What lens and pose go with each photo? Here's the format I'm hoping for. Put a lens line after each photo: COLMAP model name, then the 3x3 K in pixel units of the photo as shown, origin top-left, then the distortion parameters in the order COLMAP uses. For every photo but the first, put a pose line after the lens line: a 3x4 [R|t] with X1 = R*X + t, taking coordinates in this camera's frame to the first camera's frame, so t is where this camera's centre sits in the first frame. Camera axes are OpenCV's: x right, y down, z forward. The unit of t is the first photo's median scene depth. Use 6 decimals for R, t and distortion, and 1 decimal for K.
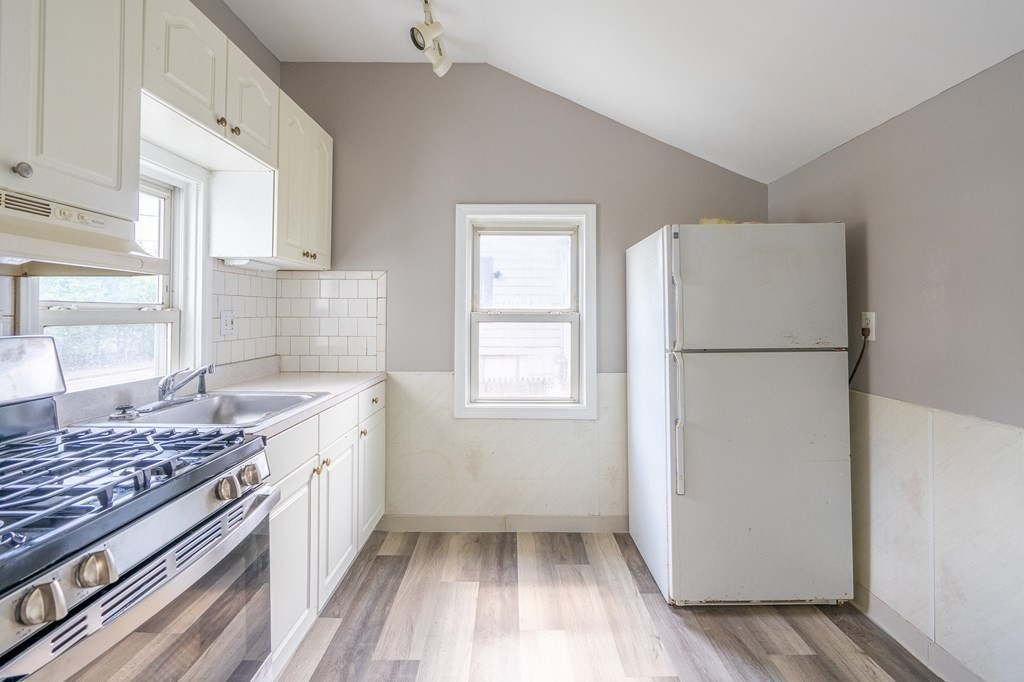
lens RADIAL K [[479.9, 0, 513.1], [0, 479.9, 304.3], [0, 0, 1]] dist [0.000303, 0.000269]
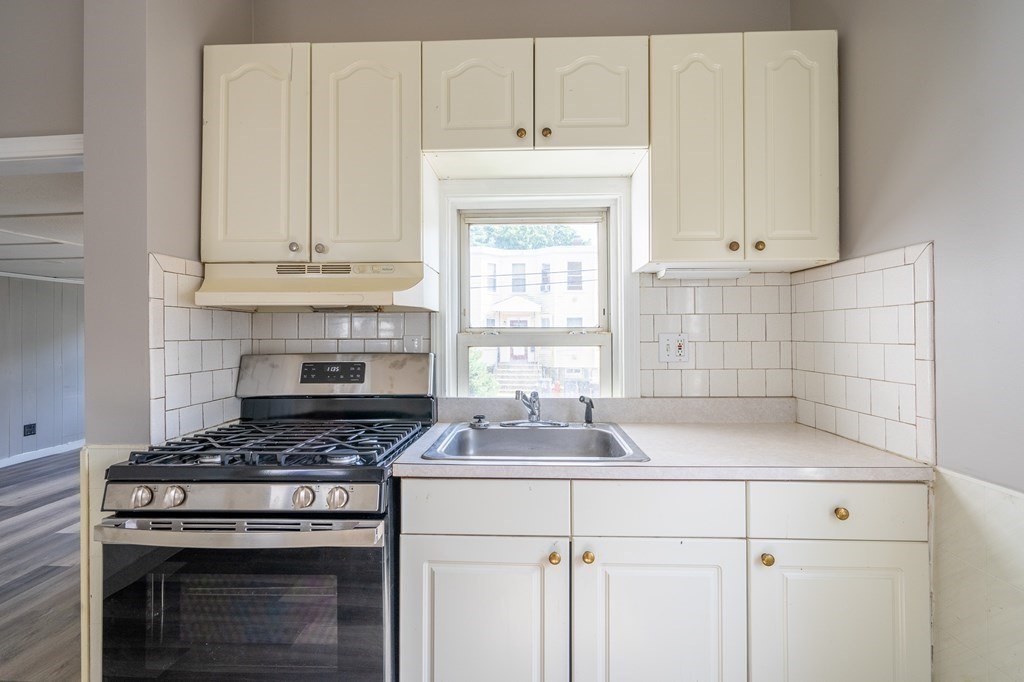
lens RADIAL K [[473.5, 0, 512.4], [0, 473.5, 327.3], [0, 0, 1]] dist [-0.001434, 0.000182]
pose [[-0.036657, -0.019031, -0.999147, 0.220529], [0.022754, 0.999544, -0.019873, 0.012214], [0.999069, -0.023463, -0.036207, 0.707917]]
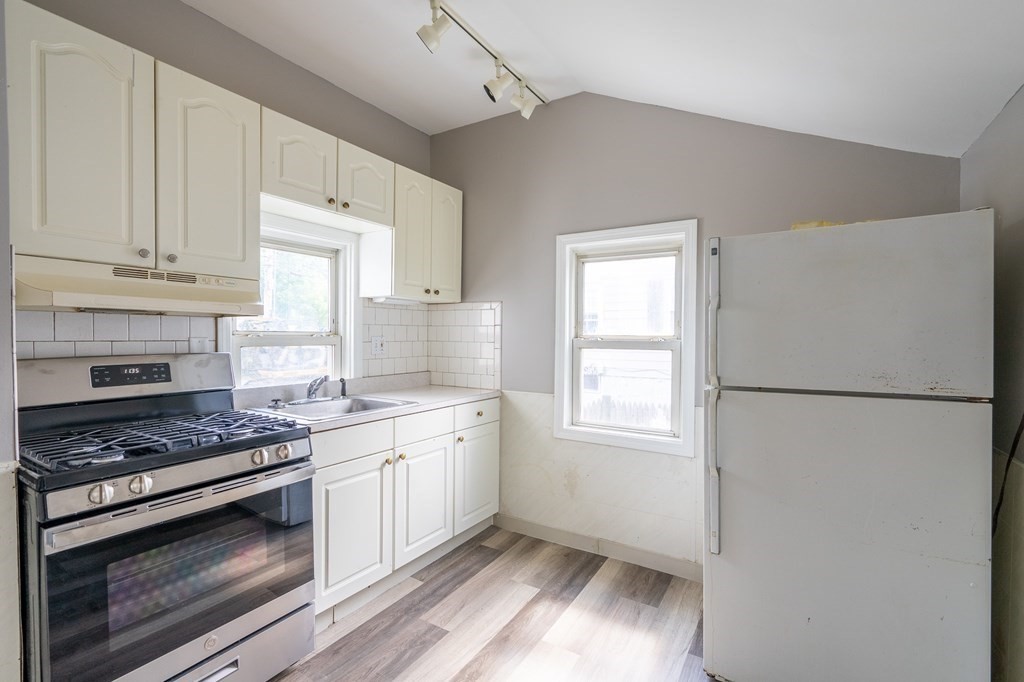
lens RADIAL K [[464.8, 0, 512.0], [0, 464.8, 341.0], [0, 0, 1]] dist [-0.000296, 0.000388]
pose [[0.848611, 0.010761, -0.528908, 0.387725], [0.005240, 0.999573, 0.028744, -0.008873], [0.528991, -0.027164, 0.848192, 0.088173]]
